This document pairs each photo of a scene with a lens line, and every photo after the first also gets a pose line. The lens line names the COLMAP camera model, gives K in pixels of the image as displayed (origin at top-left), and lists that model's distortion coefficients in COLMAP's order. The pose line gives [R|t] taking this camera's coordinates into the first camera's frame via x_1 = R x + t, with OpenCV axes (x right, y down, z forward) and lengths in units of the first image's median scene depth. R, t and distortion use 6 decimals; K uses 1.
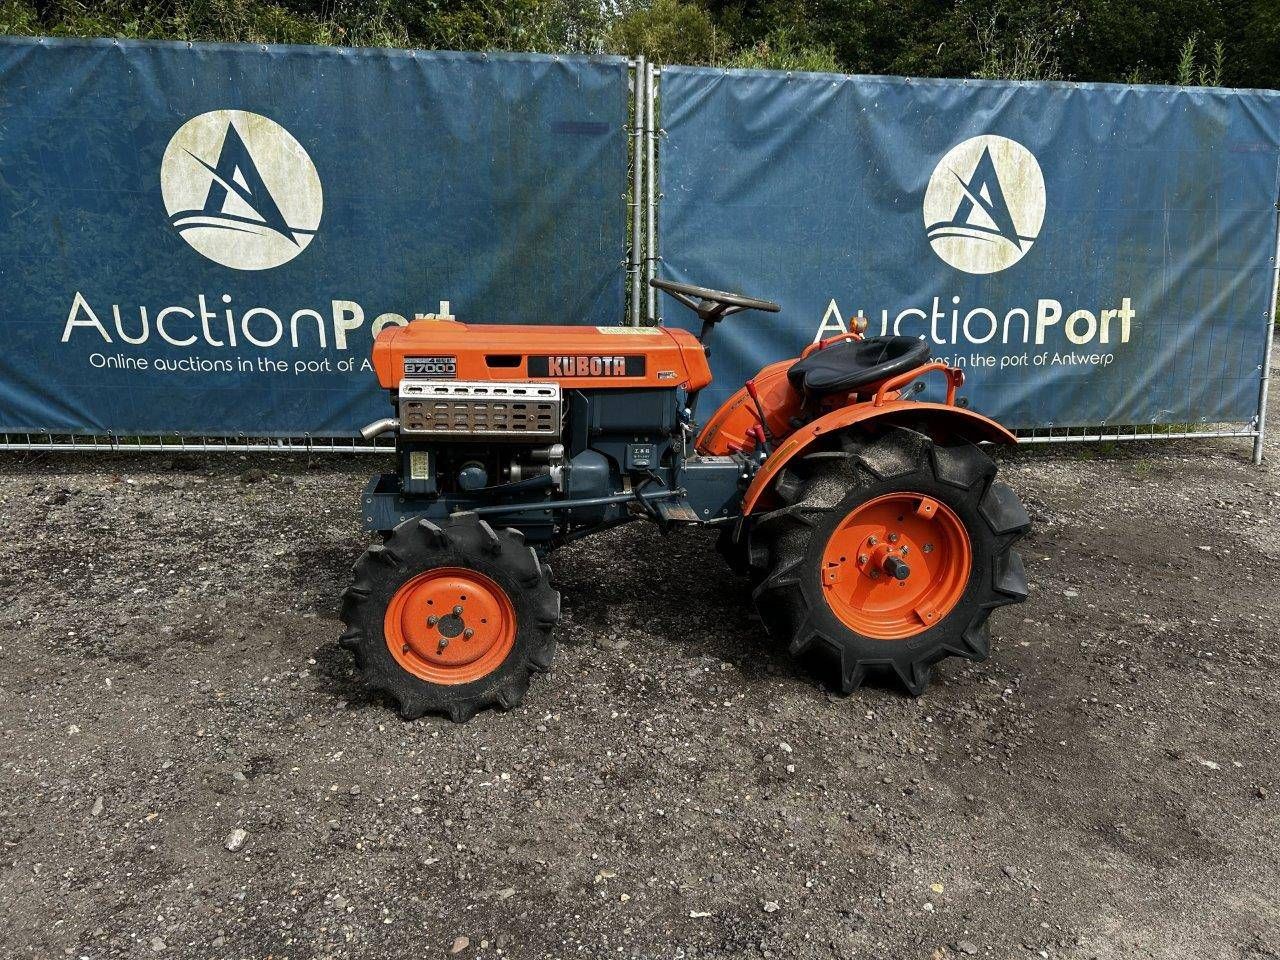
lens RADIAL K [[940.3, 0, 639.4], [0, 940.3, 463.6], [0, 0, 1]] dist [0.035739, -0.024723]
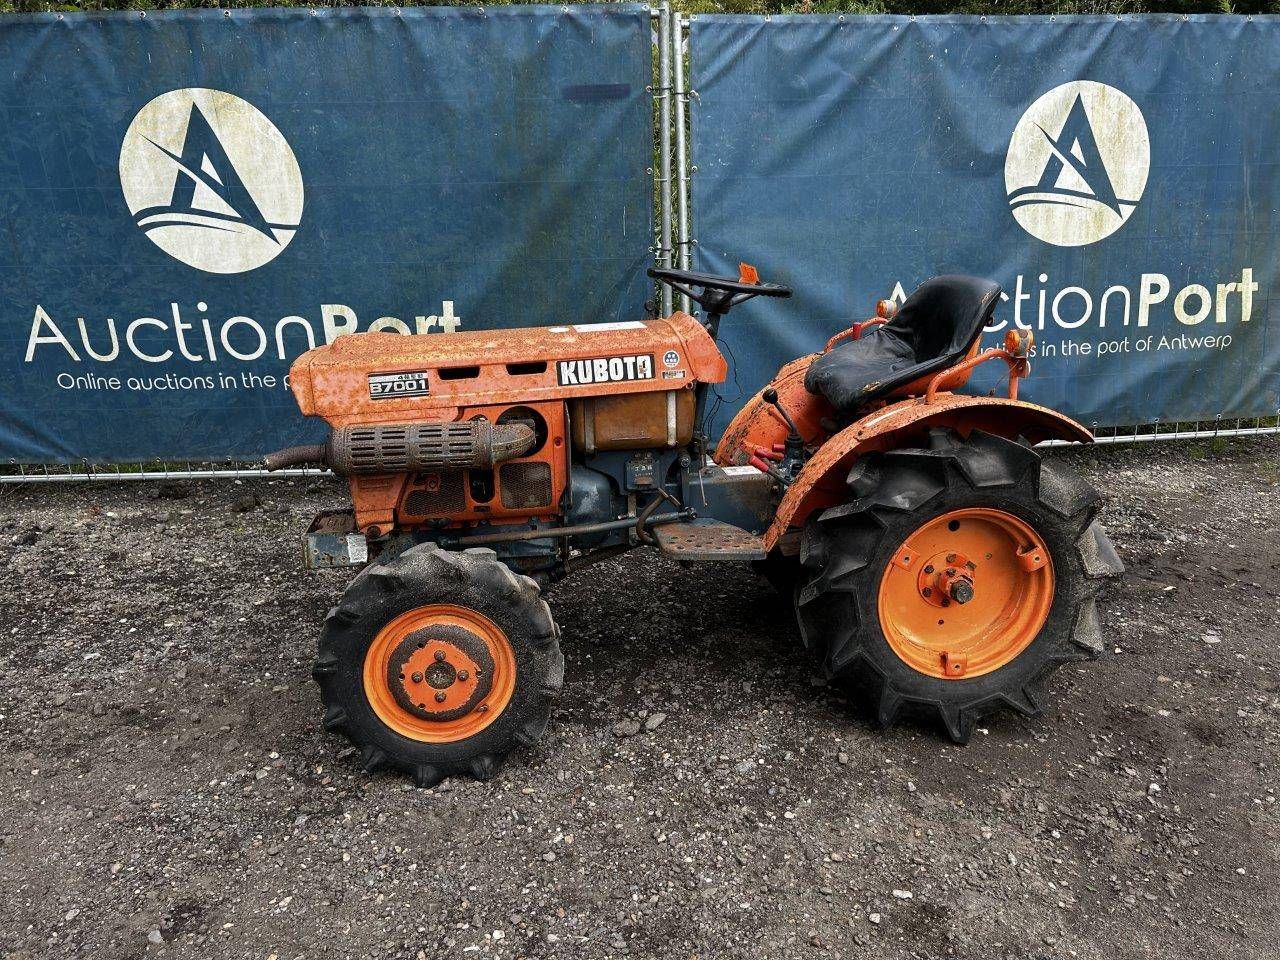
lens RADIAL K [[940.3, 0, 638.2], [0, 940.3, 475.7], [0, 0, 1]] dist [0.035739, -0.024723]
pose [[0.998381, -0.024840, -0.051163, 0.009690], [0.026137, 0.999350, 0.024841, -0.028239], [0.050513, -0.026138, 0.998381, 0.135498]]
